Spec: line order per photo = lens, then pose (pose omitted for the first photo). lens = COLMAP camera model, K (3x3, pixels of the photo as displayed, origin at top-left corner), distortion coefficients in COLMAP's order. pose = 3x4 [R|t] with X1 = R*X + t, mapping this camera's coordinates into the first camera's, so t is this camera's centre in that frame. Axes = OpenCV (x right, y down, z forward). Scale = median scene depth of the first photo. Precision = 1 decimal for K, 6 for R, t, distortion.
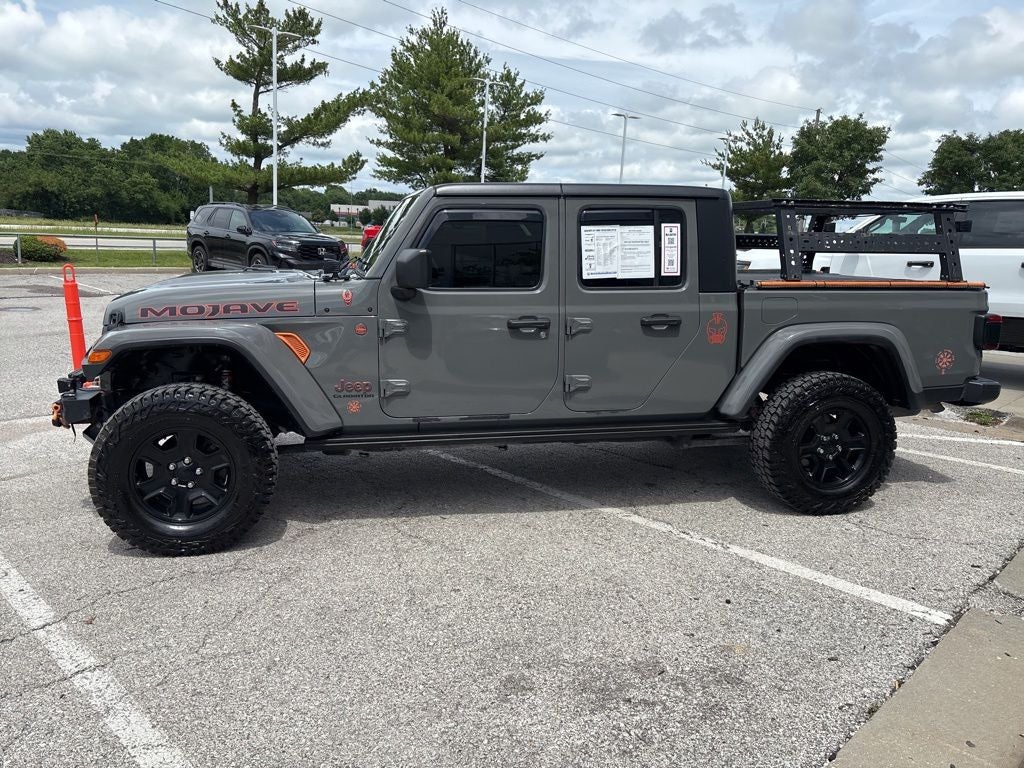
lens RADIAL K [[777.5, 0, 509.0], [0, 777.5, 375.0], [0, 0, 1]] dist [0.052013, -0.063920]
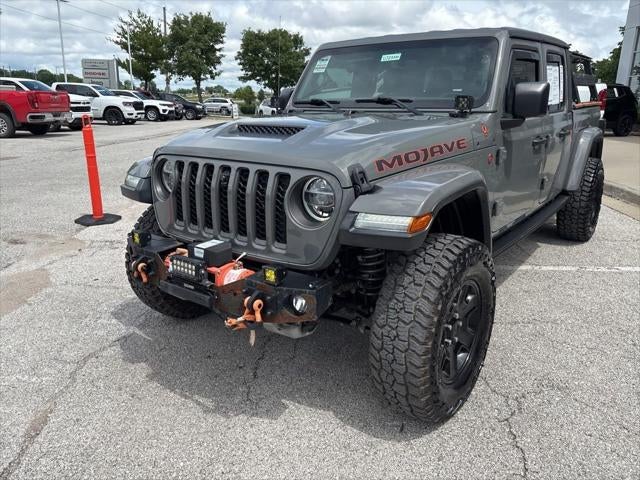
lens RADIAL K [[485.9, 0, 318.1], [0, 485.9, 234.4], [0, 0, 1]] dist [0.052013, -0.063920]
pose [[0.762594, -0.201875, 0.614570, -0.546366], [0.136229, 0.978869, 0.152500, -0.061618], [-0.632370, -0.032573, 0.773981, 0.404180]]
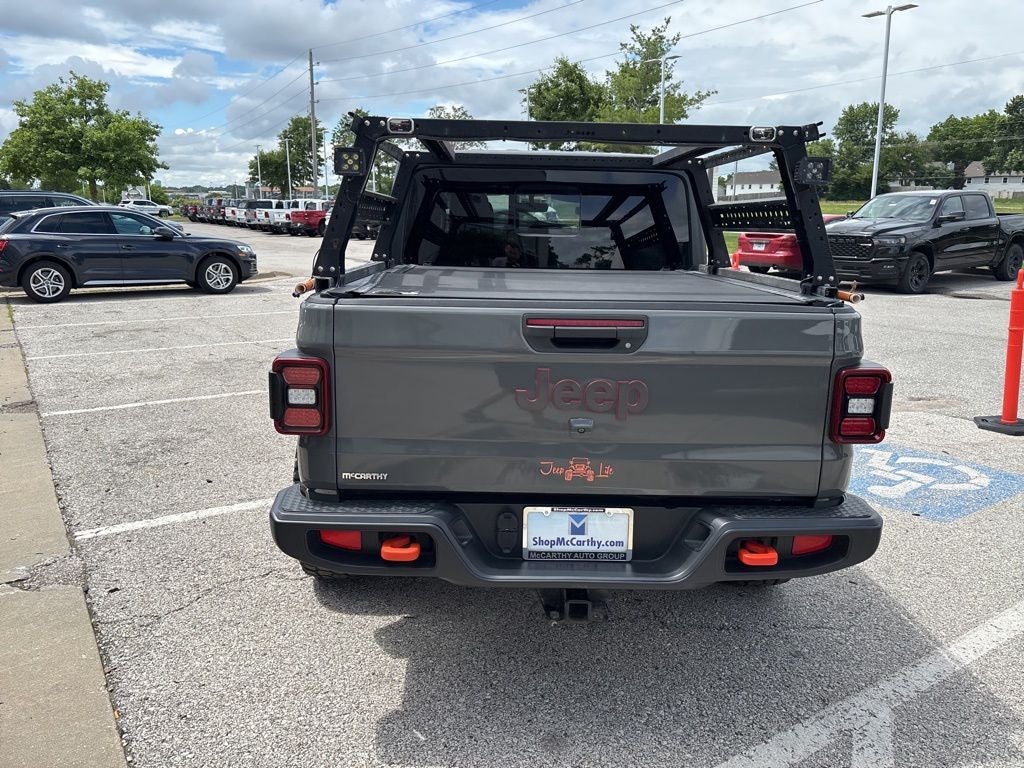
lens RADIAL K [[779.3, 0, 510.8], [0, 779.3, 371.5], [0, 0, 1]] dist [0.047629, -0.058613]
pose [[-0.198822, 0.158333, -0.967161, 0.819526], [-0.196903, 0.960286, 0.197686, -0.144147], [0.960051, 0.229741, -0.159750, 0.950335]]
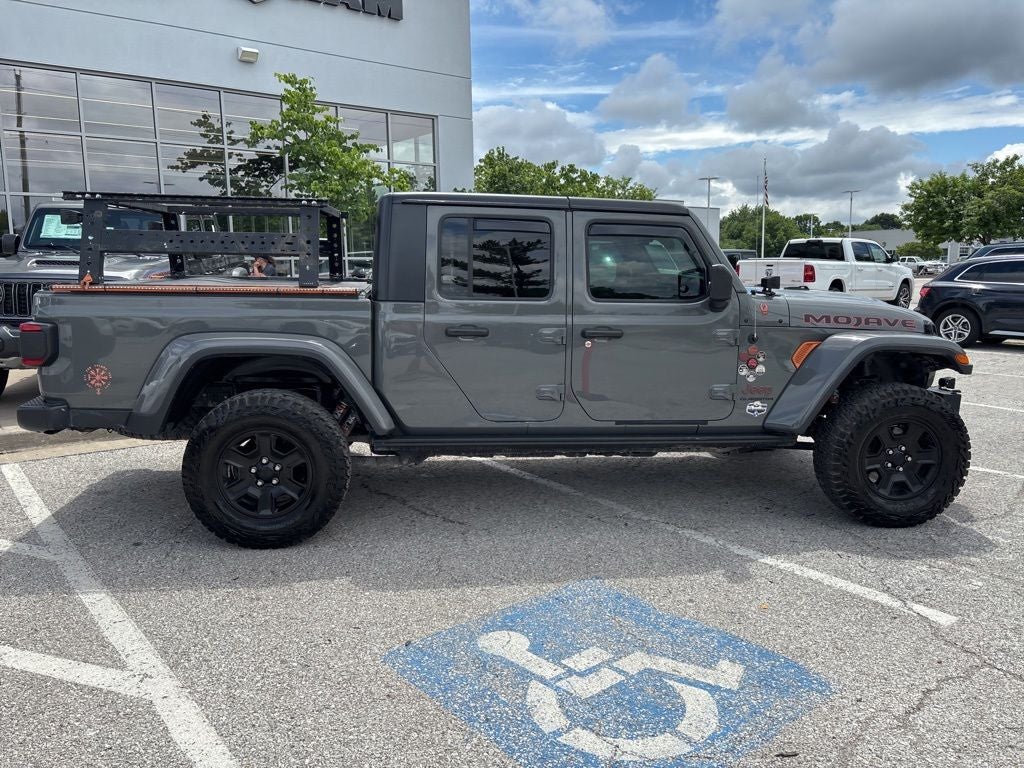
lens RADIAL K [[777.5, 0, 509.0], [0, 777.5, 375.0], [0, 0, 1]] dist [0.052013, -0.063920]
pose [[-0.994124, -0.051432, 0.095245, -0.026822], [-0.017736, 0.945410, 0.325401, -0.287186], [-0.106782, 0.321800, -0.940767, 1.639459]]
